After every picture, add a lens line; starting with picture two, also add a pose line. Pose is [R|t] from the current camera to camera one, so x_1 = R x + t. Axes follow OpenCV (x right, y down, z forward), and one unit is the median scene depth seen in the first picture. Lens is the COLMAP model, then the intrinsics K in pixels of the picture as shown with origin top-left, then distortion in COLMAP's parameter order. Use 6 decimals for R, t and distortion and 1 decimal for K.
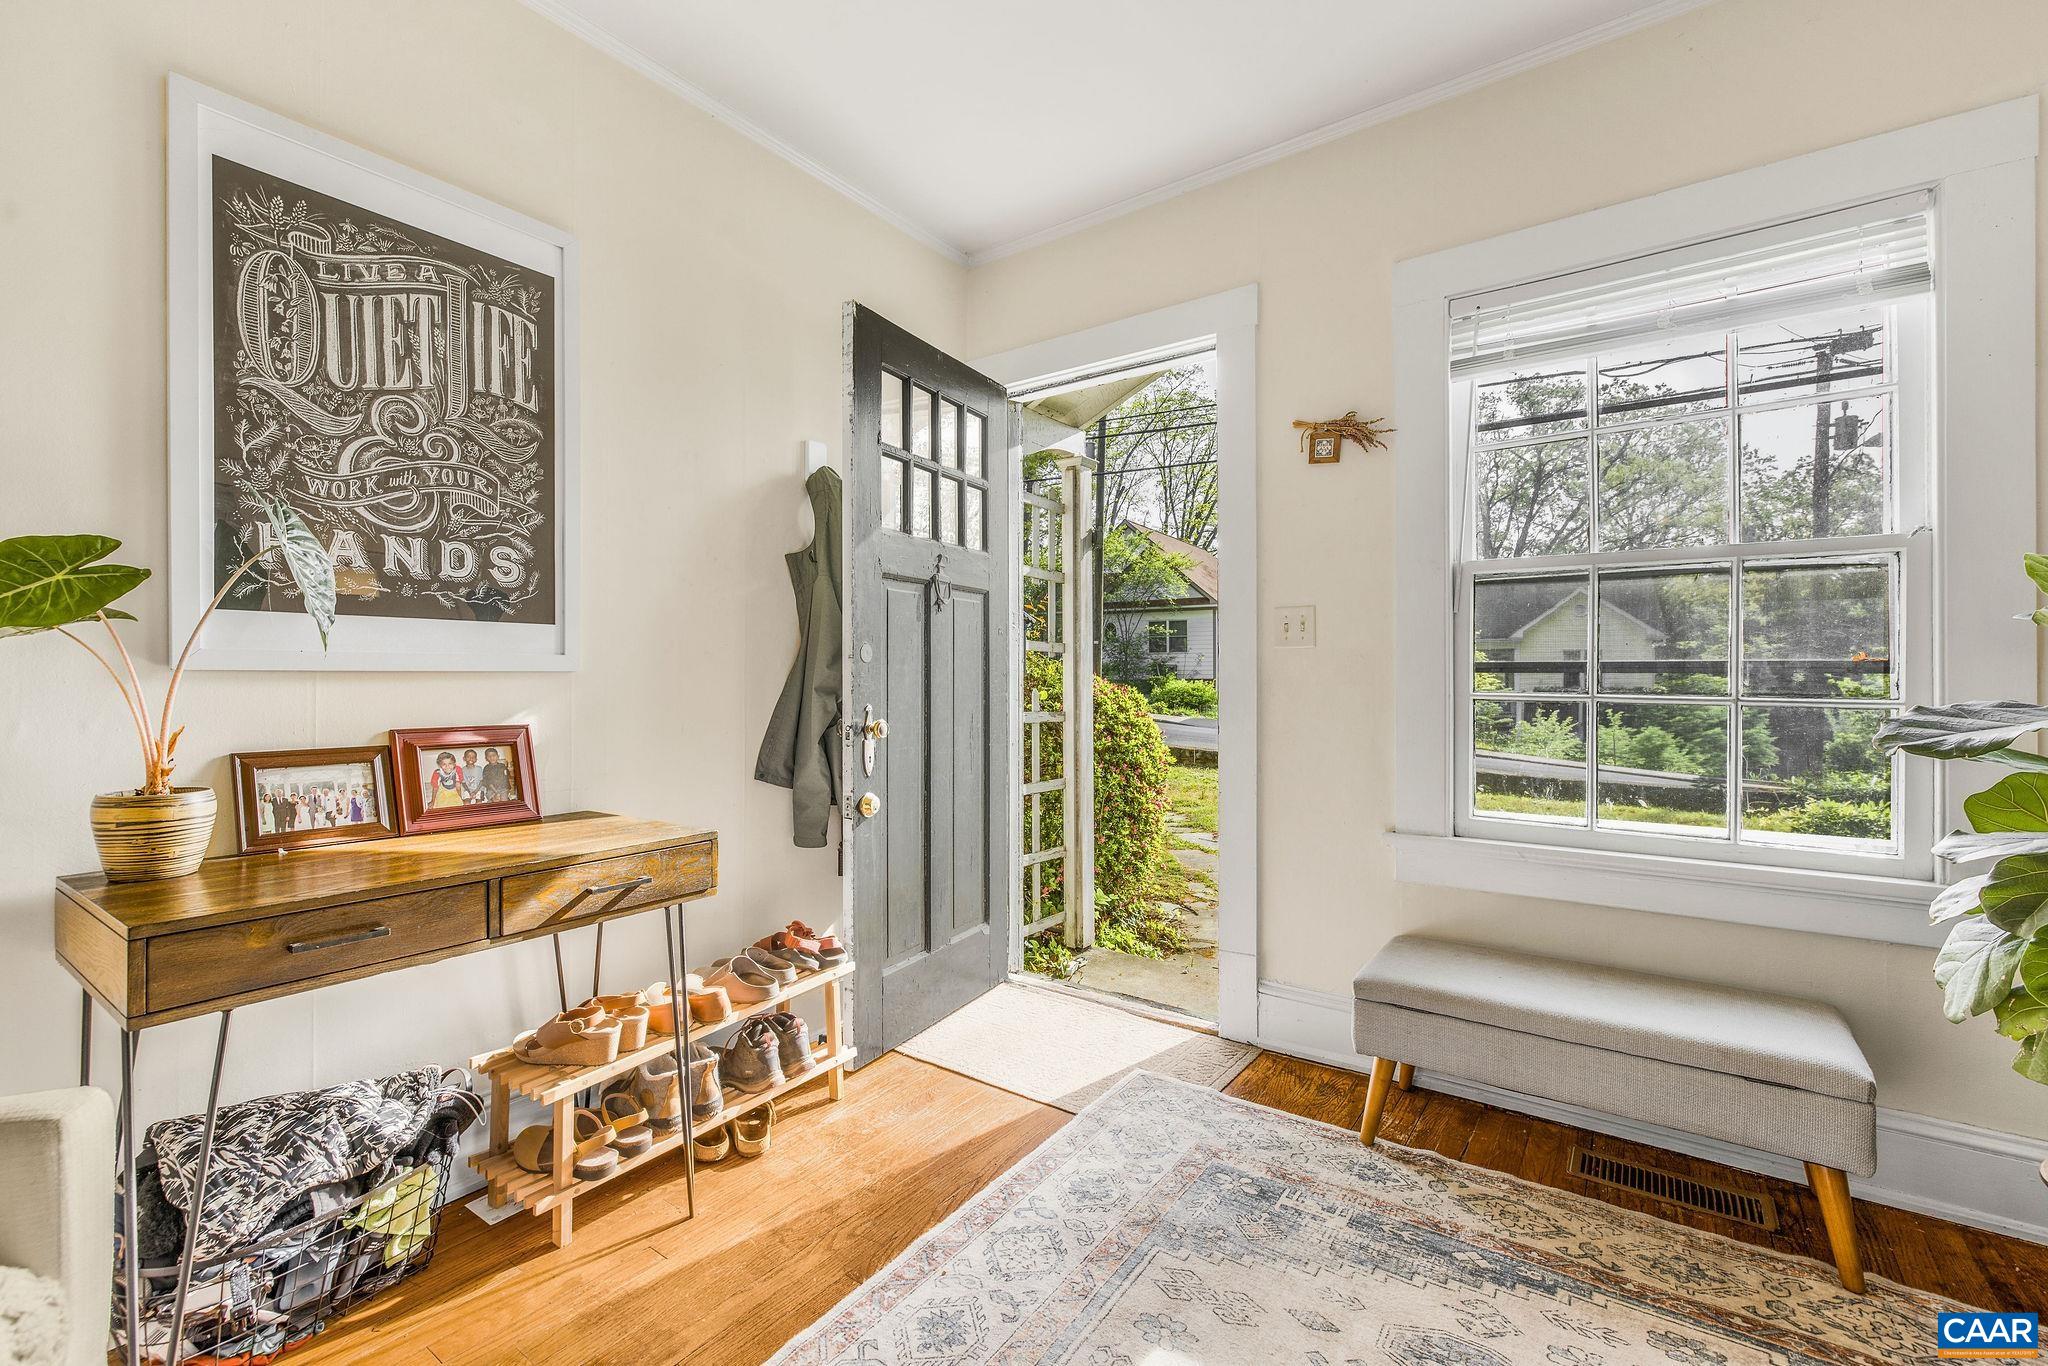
lens RADIAL K [[870.0, 0, 1027.1], [0, 870.0, 676.0], [0, 0, 1]] dist [0.003596, -0.001276]
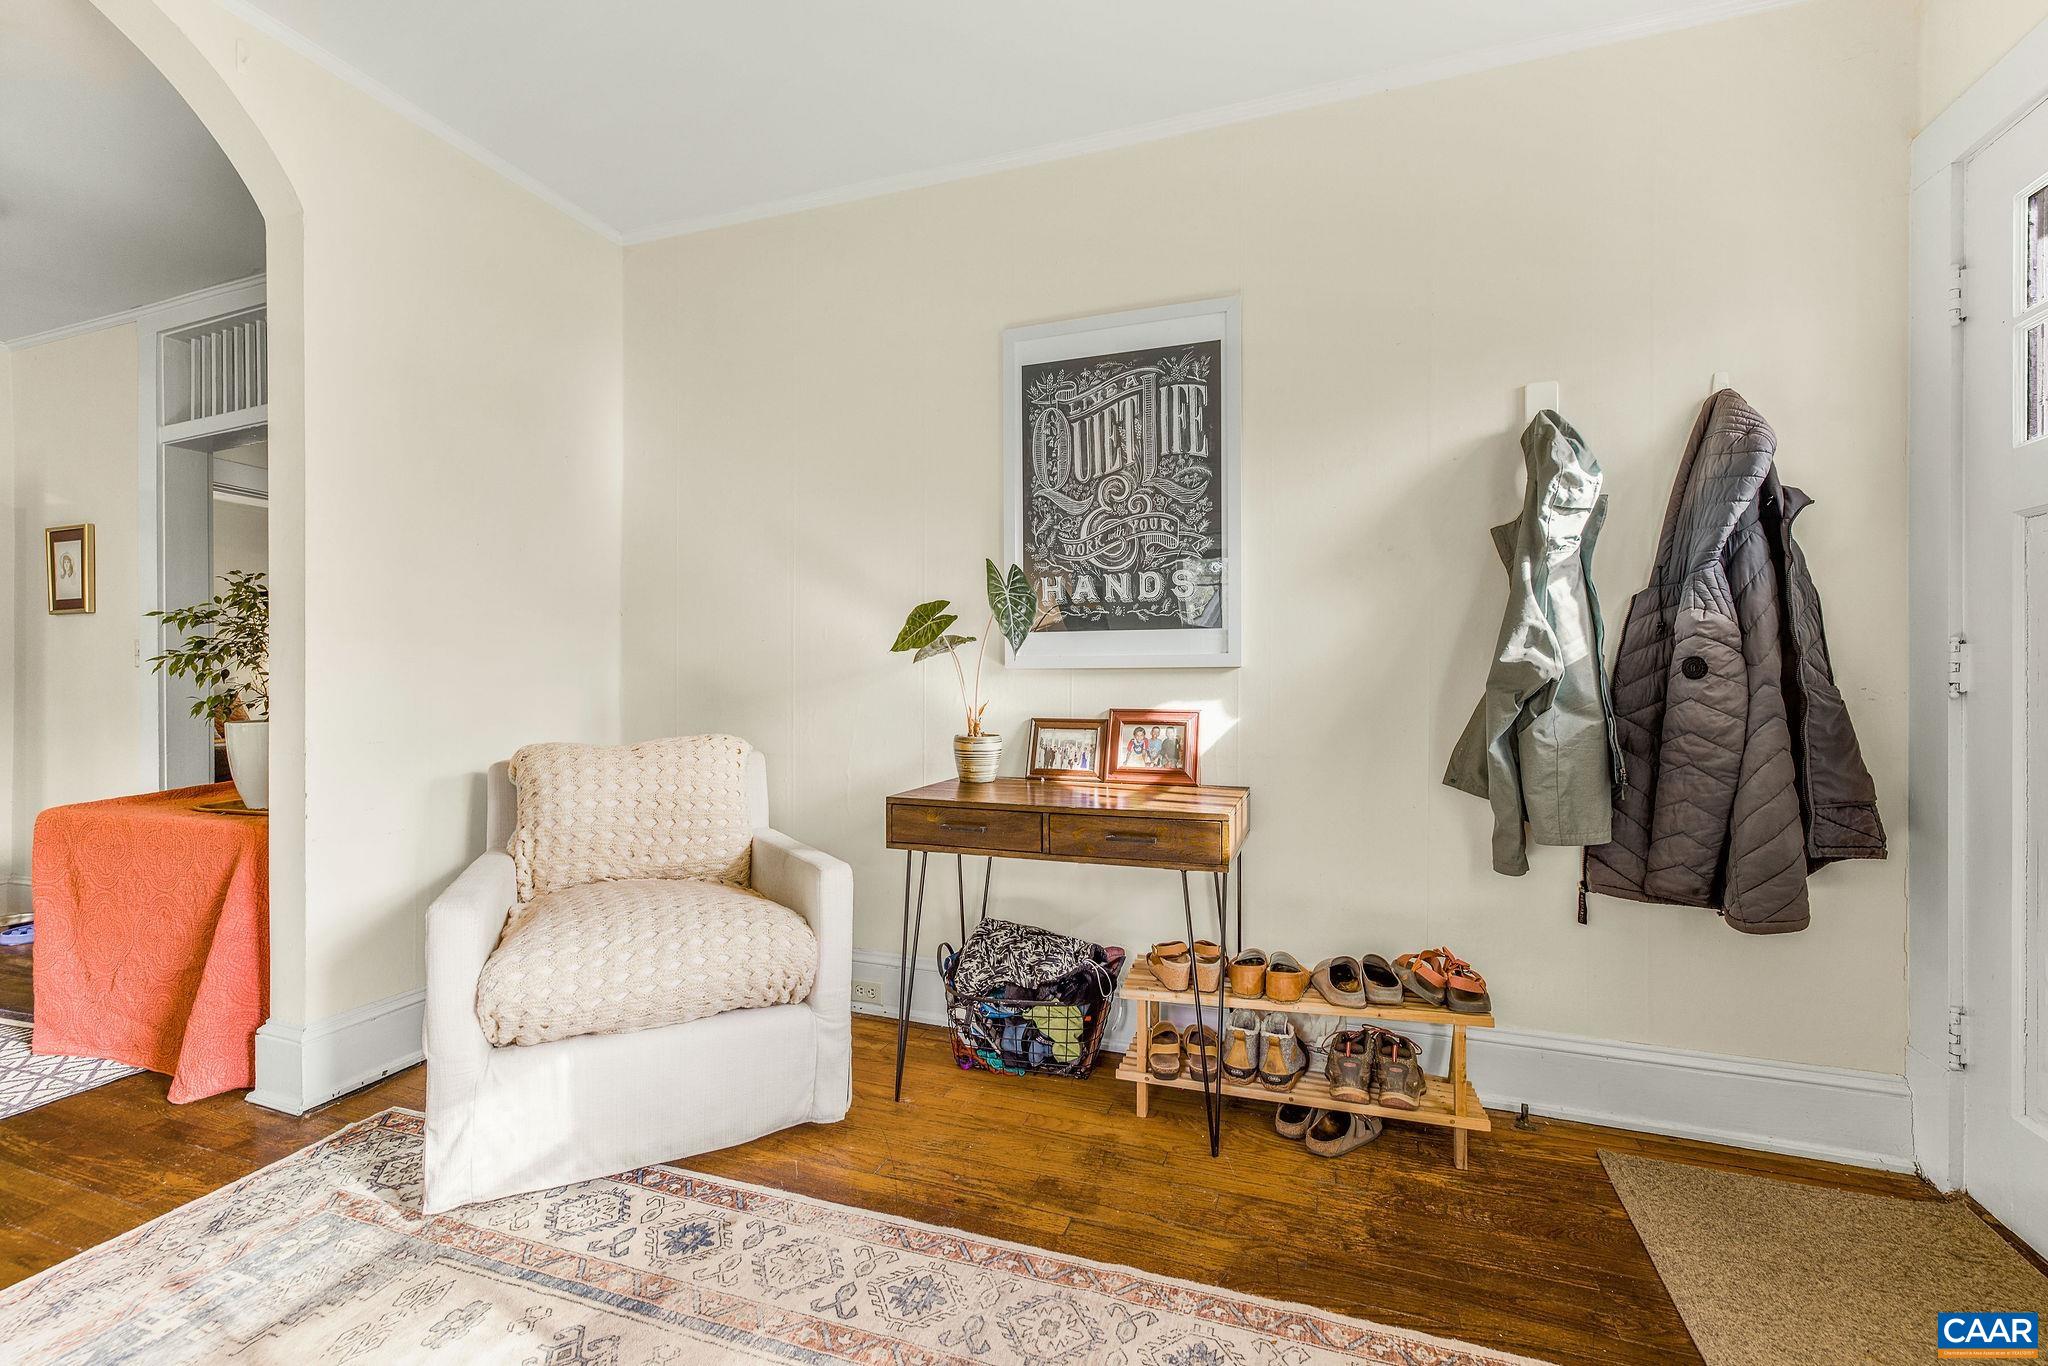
lens RADIAL K [[870.0, 0, 1008.9], [0, 870.0, 677.6], [0, 0, 1]] dist [0.003596, -0.001276]
pose [[0.272740, 0.003268, -0.962082, 0.609454], [0.002478, 0.999989, 0.004099, 0.003757], [0.962085, -0.003502, 0.272729, 0.444451]]
